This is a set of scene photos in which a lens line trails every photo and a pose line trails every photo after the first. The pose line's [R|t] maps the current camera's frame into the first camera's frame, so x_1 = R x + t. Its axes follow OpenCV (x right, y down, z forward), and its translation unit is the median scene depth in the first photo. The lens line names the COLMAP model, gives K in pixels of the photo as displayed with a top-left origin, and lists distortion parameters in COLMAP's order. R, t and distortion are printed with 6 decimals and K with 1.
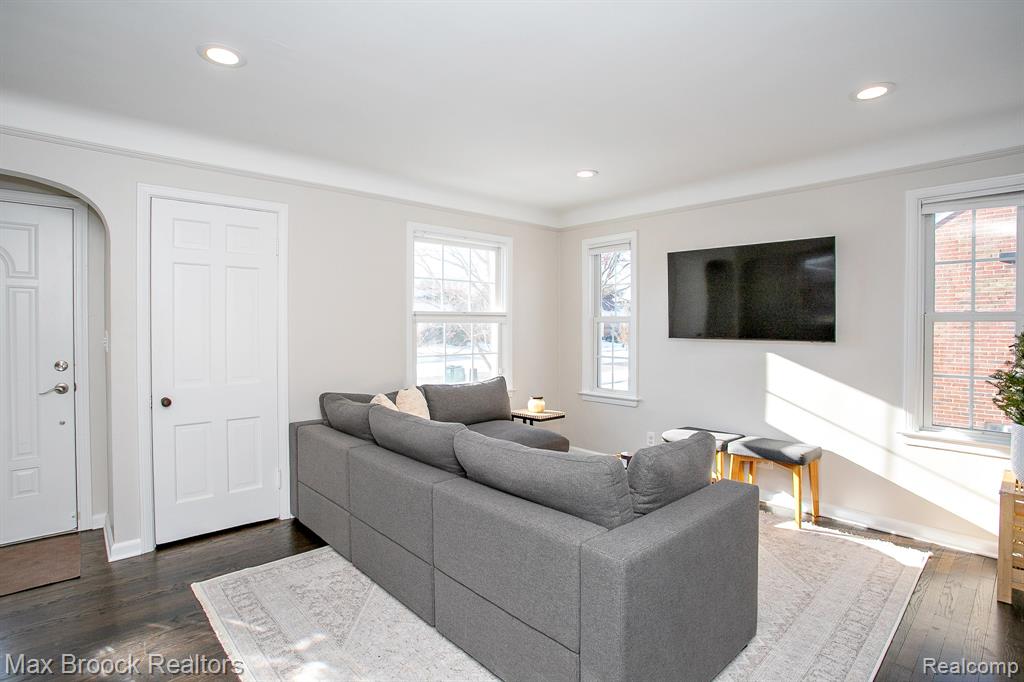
lens RADIAL K [[512.5, 0, 509.3], [0, 512.5, 331.7], [0, 0, 1]] dist [-0.054047, 0.027016]
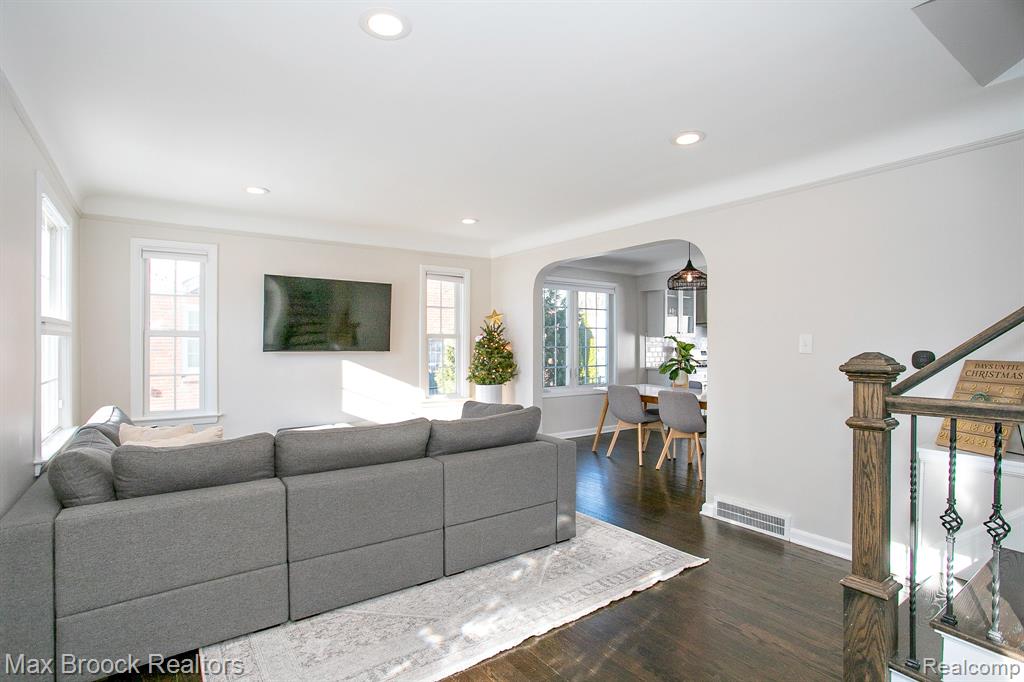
lens RADIAL K [[500.5, 0, 512.0], [0, 500.5, 341.0], [0, 0, 1]] dist [-0.000244, 0.000535]
pose [[0.127819, -0.000795, 0.991797, -0.714918], [0.016623, 0.999861, -0.001340, -0.000120], [-0.991658, 0.016658, 0.127814, 0.344008]]
